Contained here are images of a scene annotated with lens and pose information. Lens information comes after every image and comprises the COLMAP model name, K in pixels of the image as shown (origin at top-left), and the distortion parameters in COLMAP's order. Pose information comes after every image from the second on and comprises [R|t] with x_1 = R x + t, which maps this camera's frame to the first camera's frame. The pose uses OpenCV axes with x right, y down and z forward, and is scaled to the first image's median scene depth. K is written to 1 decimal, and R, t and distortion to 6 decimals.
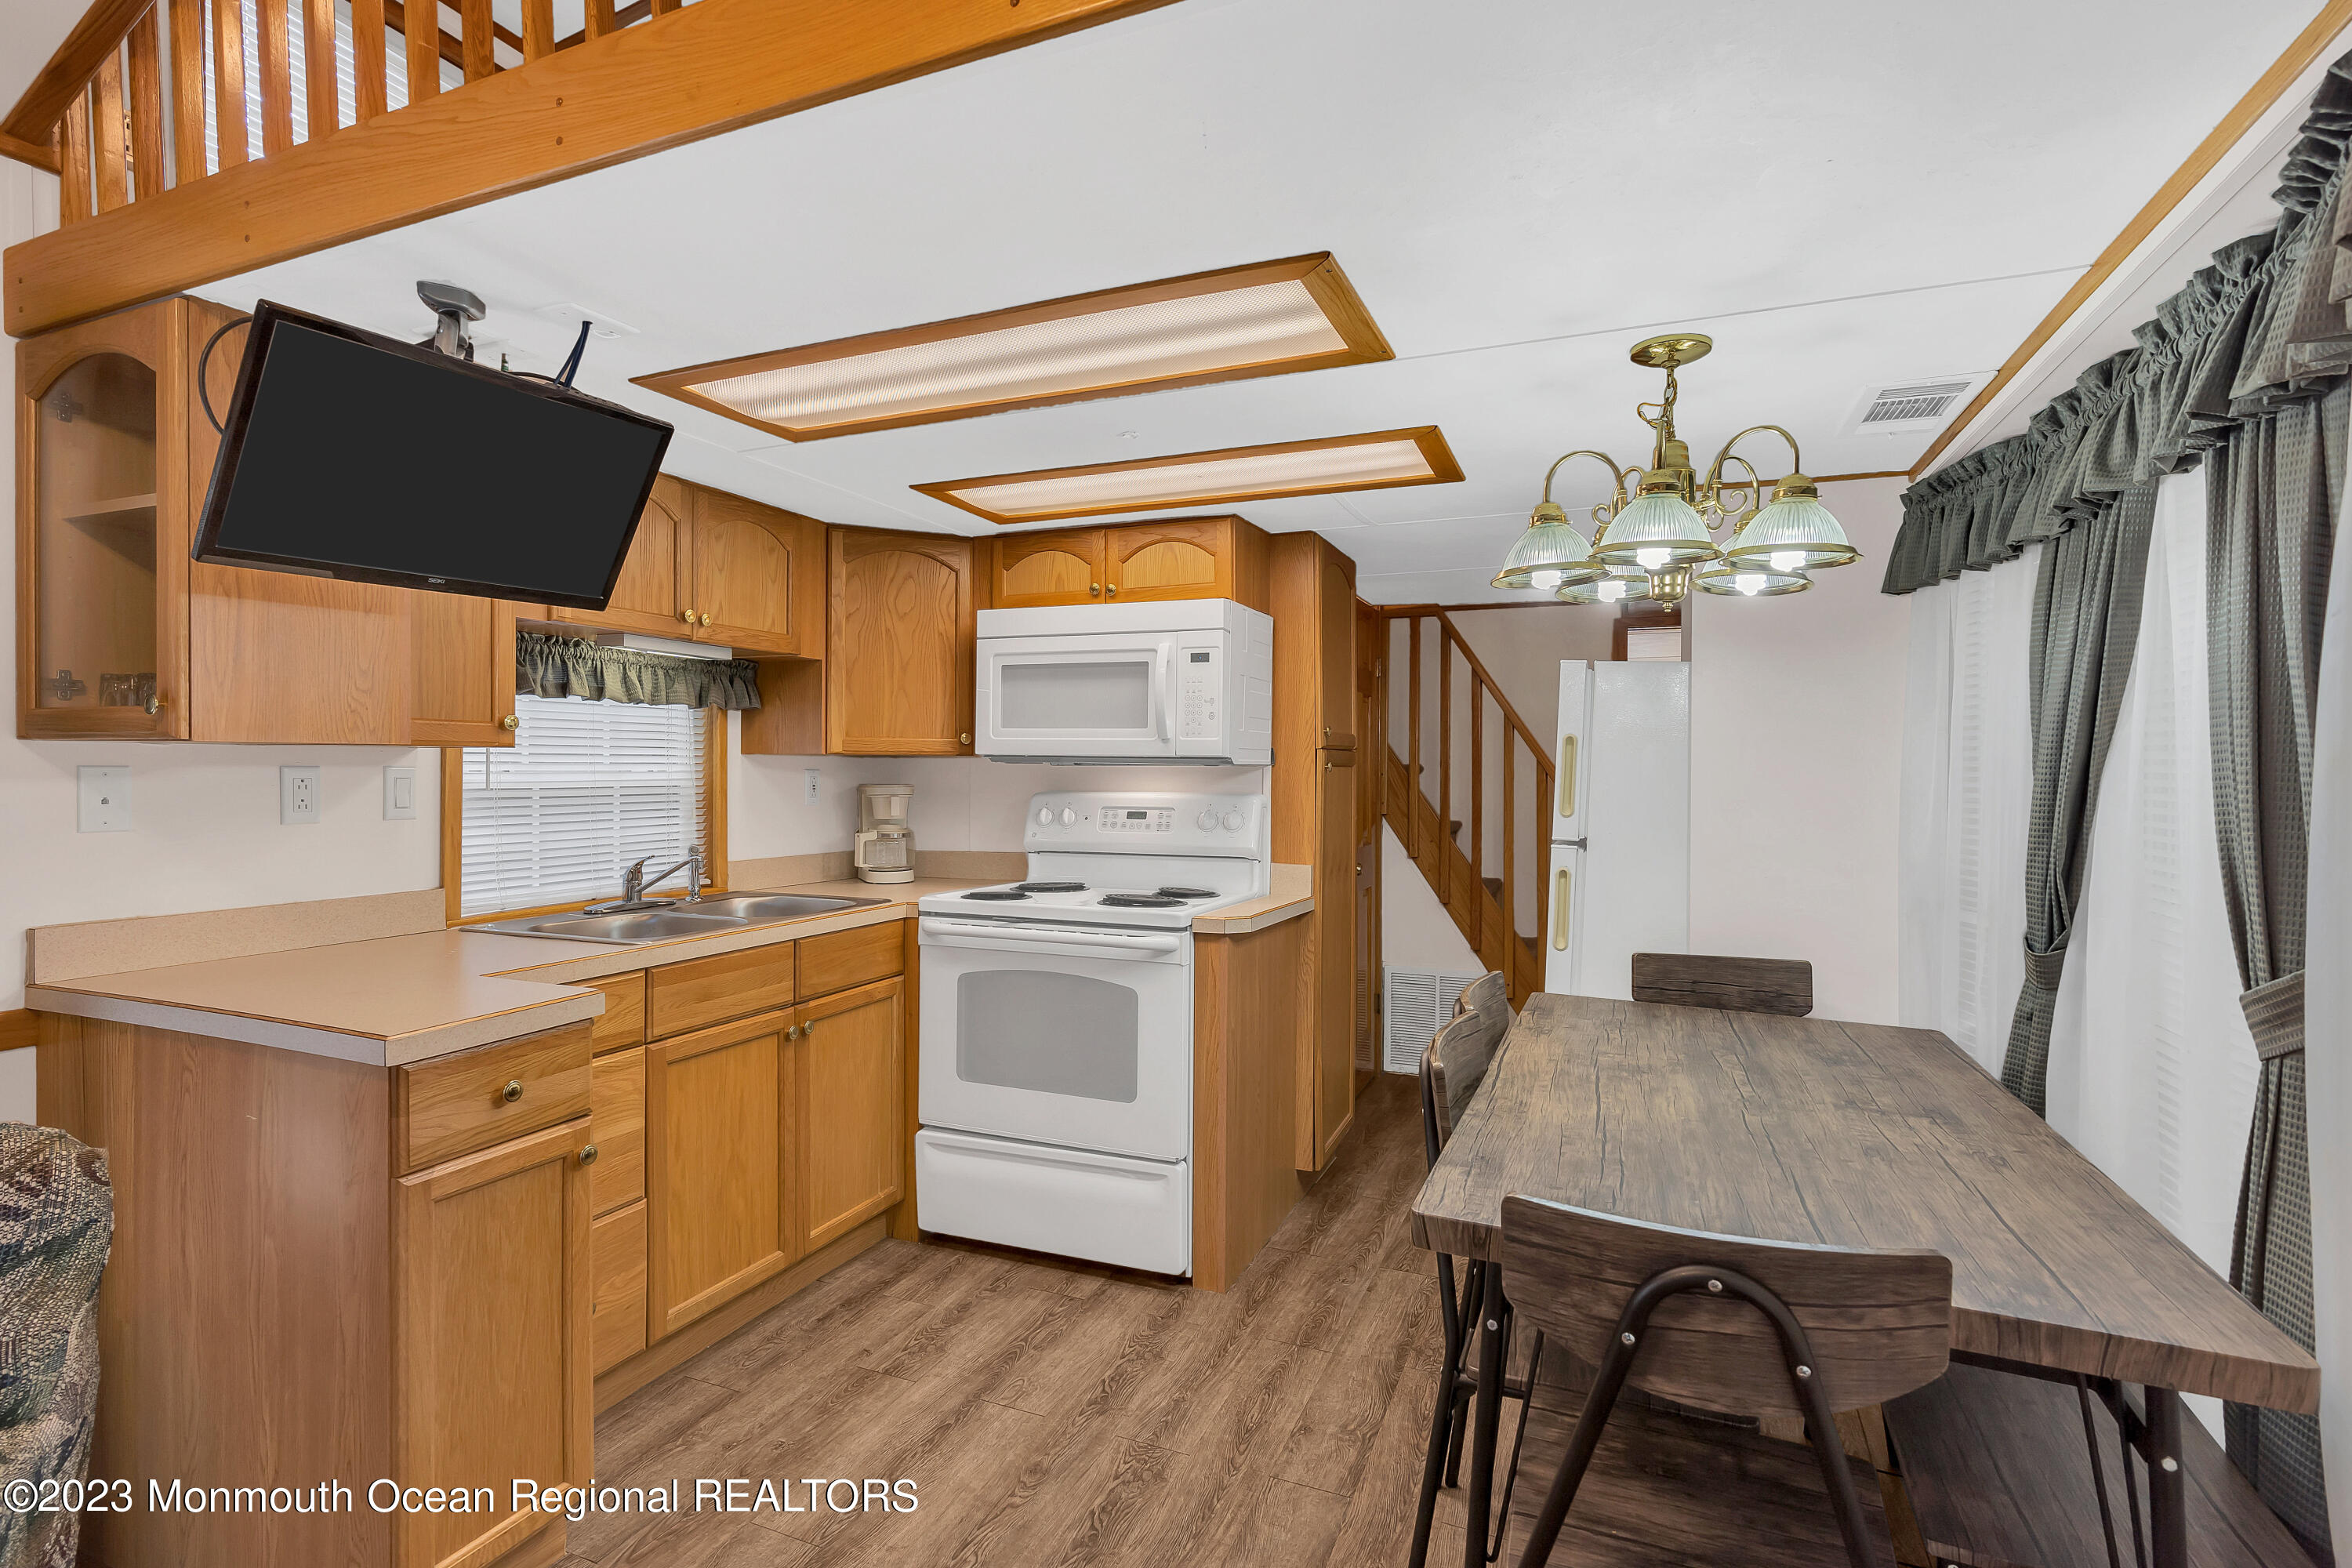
lens RADIAL K [[1148.1, 0, 1174.5], [0, 1148.1, 778.9], [0, 0, 1]] dist [-0.009412, 0.000336]
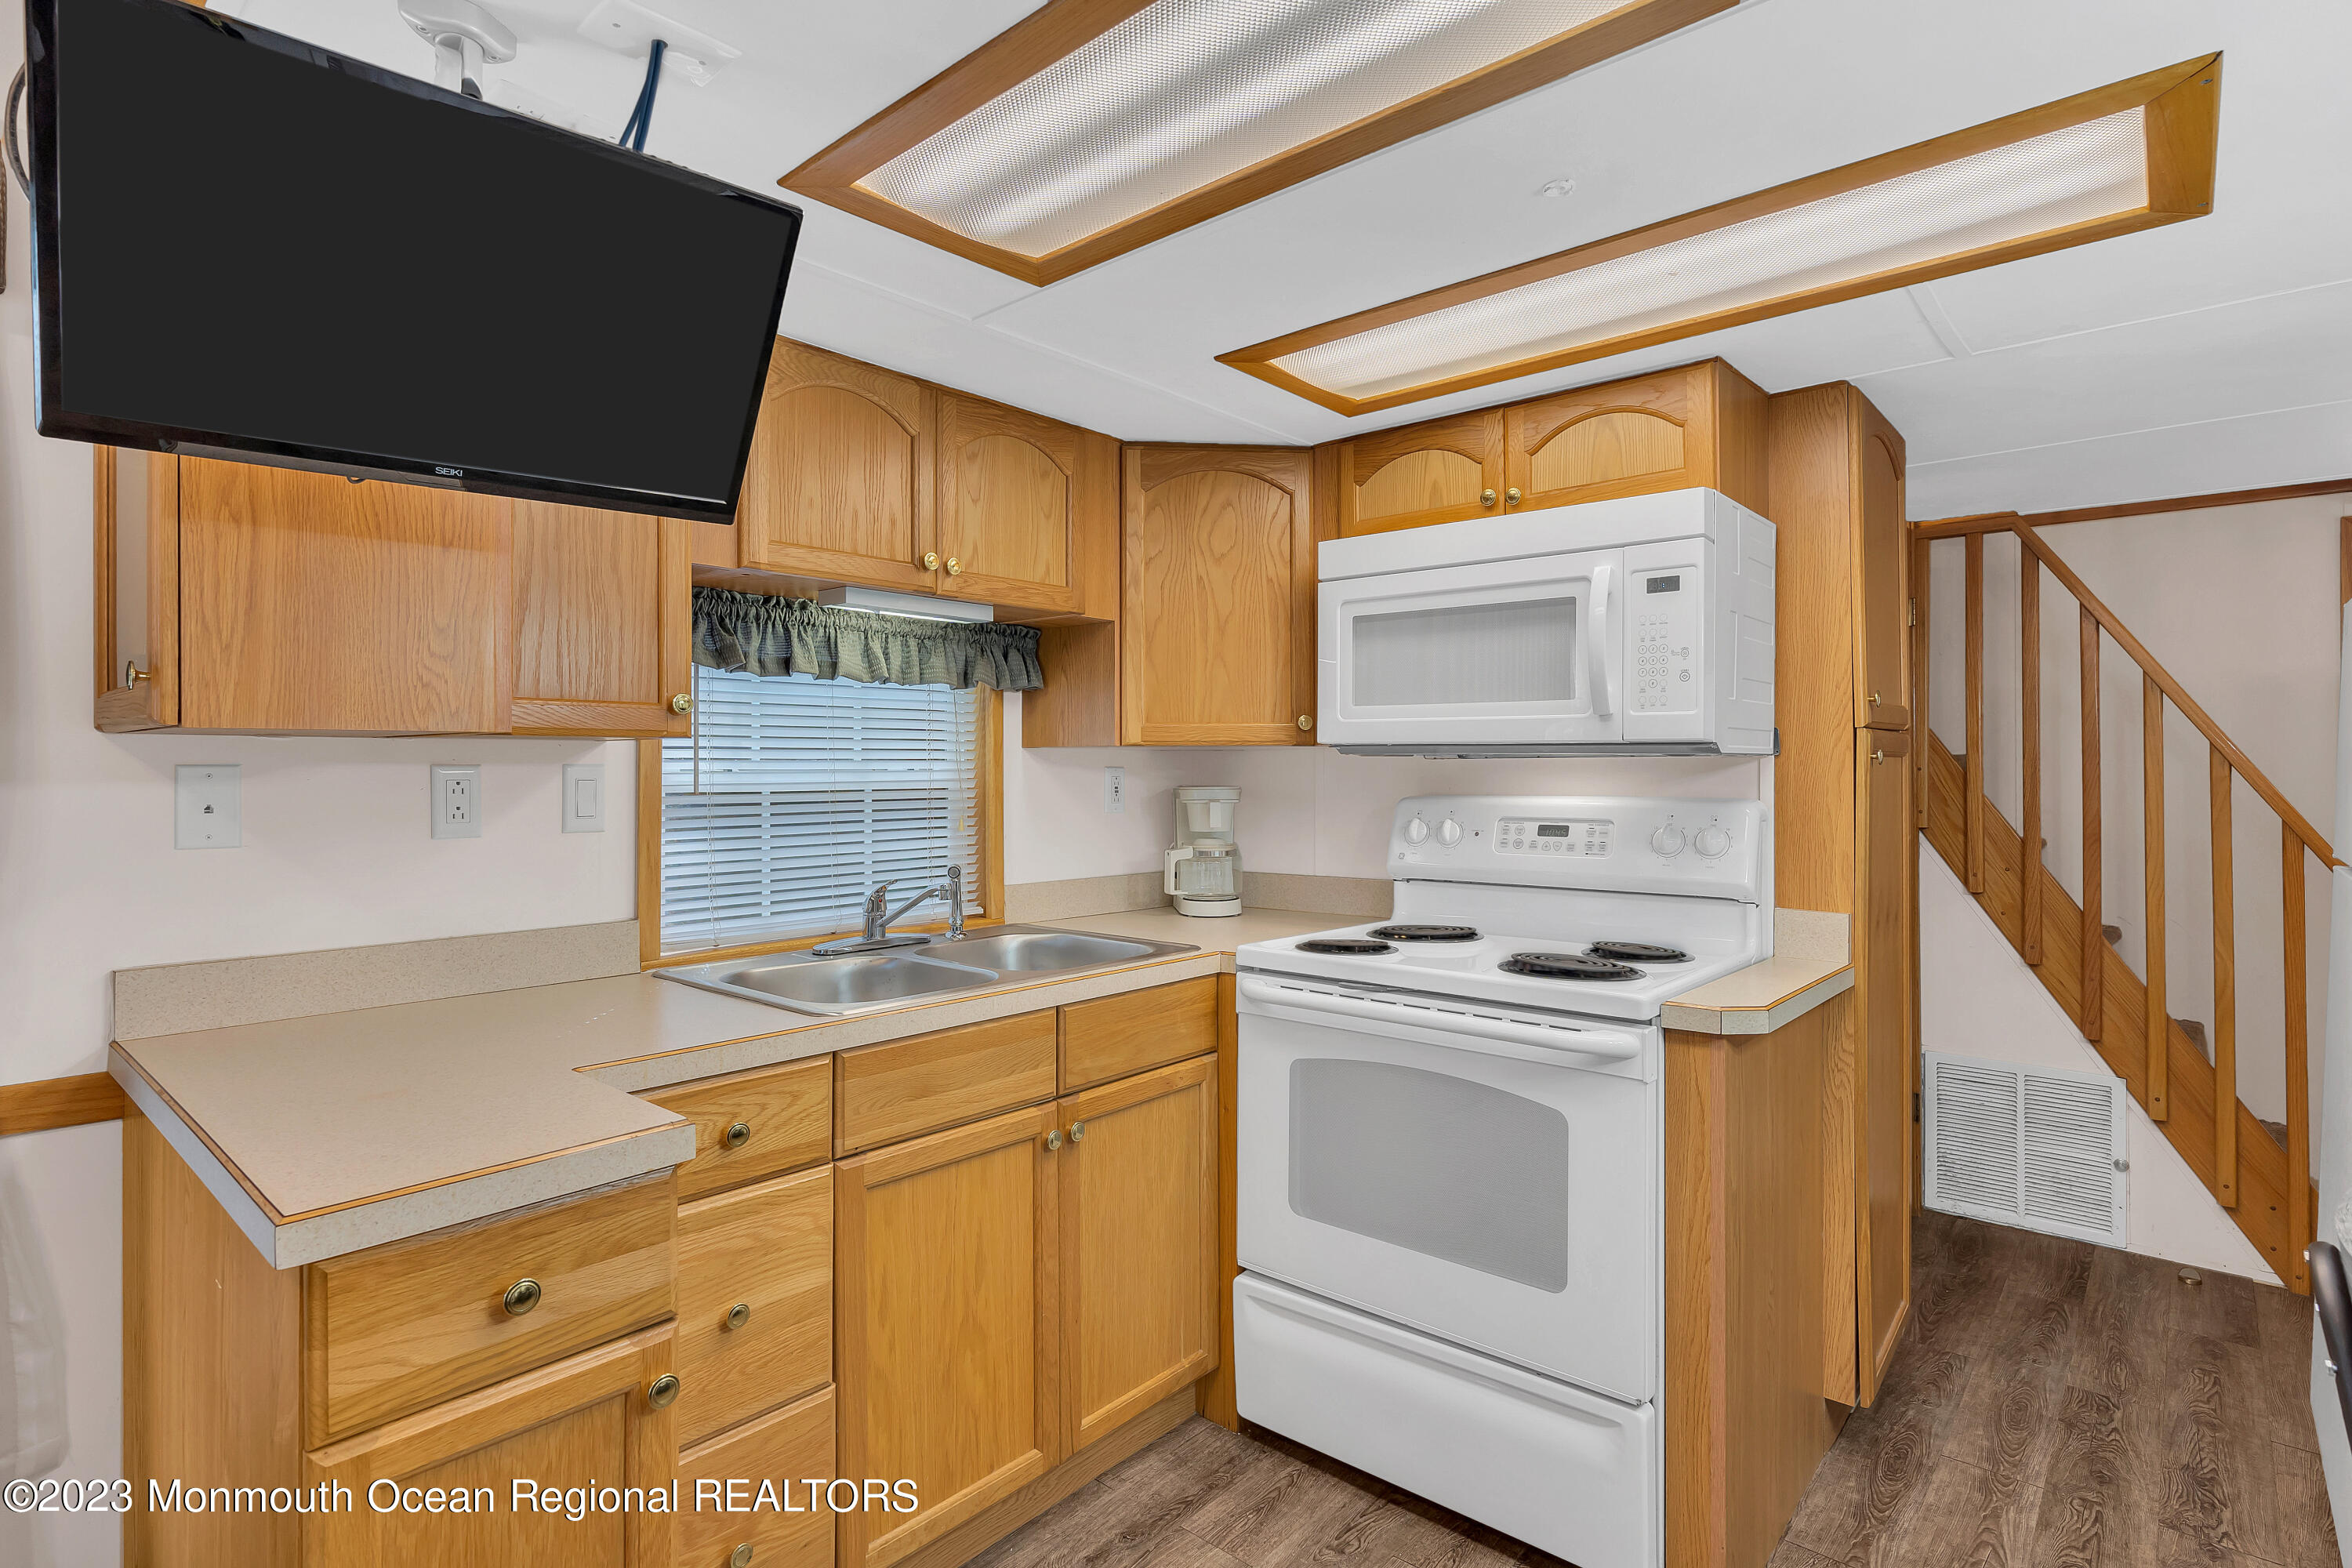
lens RADIAL K [[1148.1, 0, 1173.3], [0, 1148.1, 763.0], [0, 0, 1]] dist [-0.009412, 0.000336]
pose [[0.948616, -0.007995, -0.316329, -0.036005], [0.003536, 0.999886, -0.014668, 0.000731], [0.316410, 0.012796, 0.948536, 0.325395]]
